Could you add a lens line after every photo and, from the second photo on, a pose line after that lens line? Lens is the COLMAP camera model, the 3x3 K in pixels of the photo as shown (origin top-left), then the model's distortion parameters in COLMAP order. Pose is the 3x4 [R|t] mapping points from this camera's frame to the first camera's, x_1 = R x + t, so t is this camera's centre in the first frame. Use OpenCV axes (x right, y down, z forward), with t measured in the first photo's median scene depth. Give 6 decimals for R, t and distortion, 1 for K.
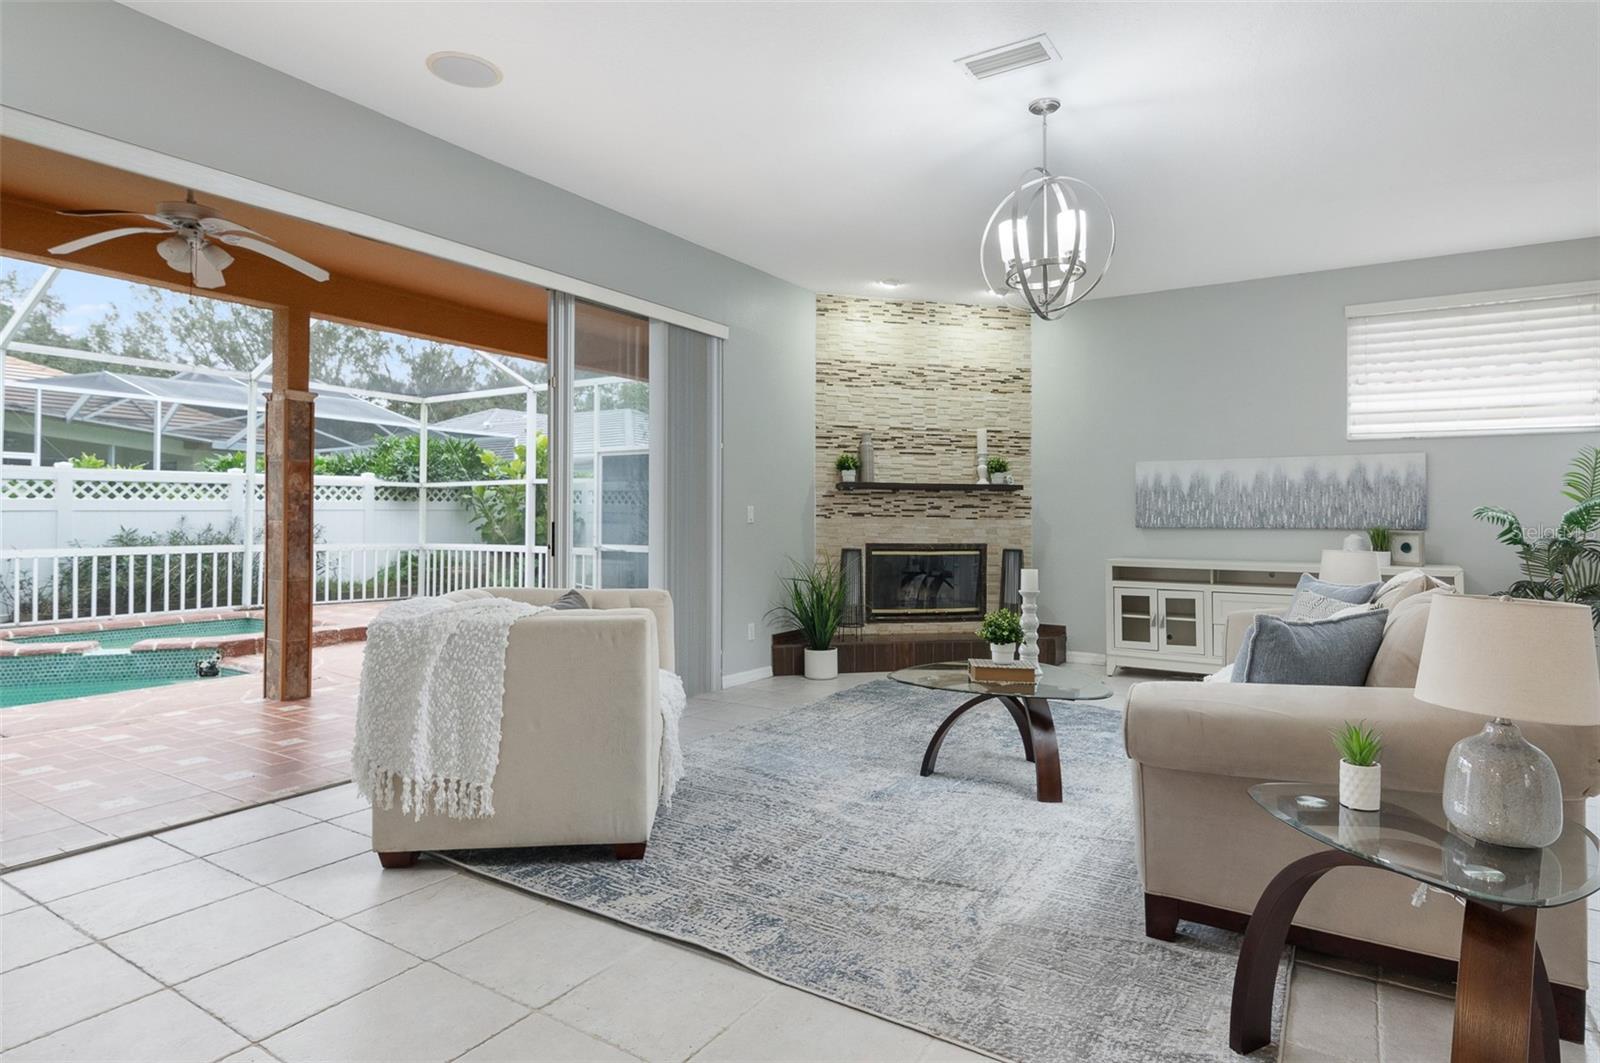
lens RADIAL K [[861.9, 0, 800.0], [0, 861.9, 531.5], [0, 0, 1]] dist [-0.000049, -0.000020]
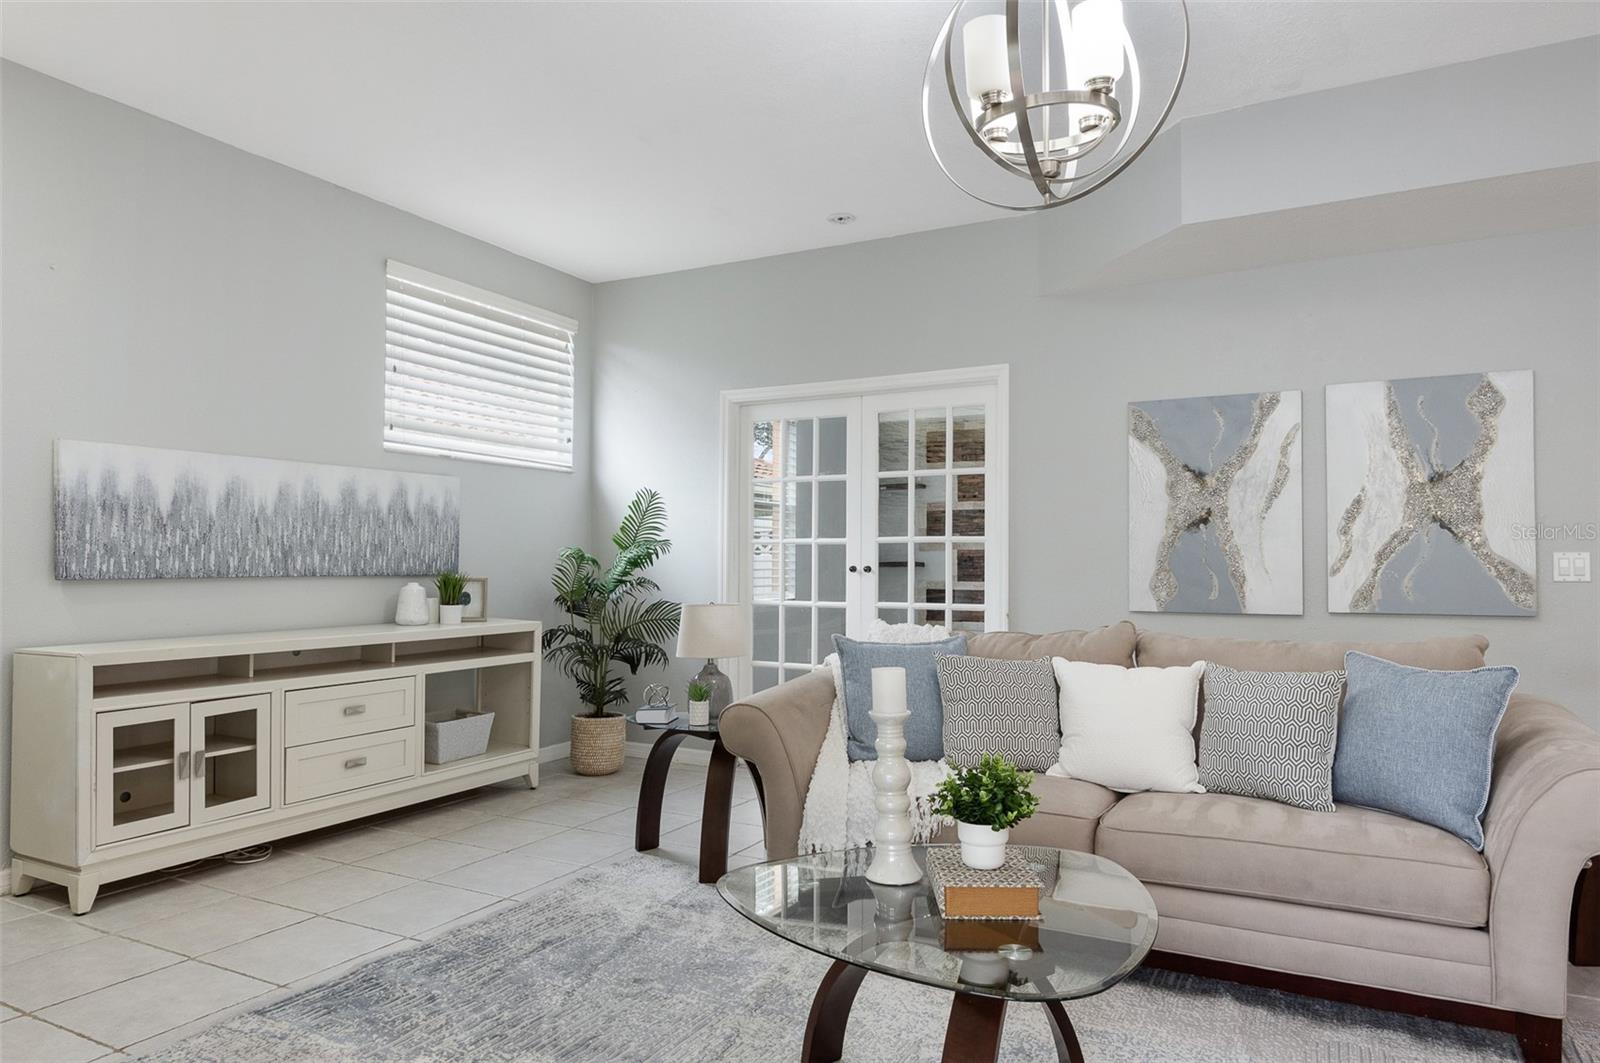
lens RADIAL K [[997.9, 0, 800.0], [0, 997.9, 531.5], [0, 0, 1]] dist [-0.001617, -0.000578]
pose [[-0.069365, 0.020871, 0.997373, -0.194358], [-0.000356, 0.999781, -0.020946, -0.020844], [-0.997591, -0.001808, -0.069342, 0.686844]]
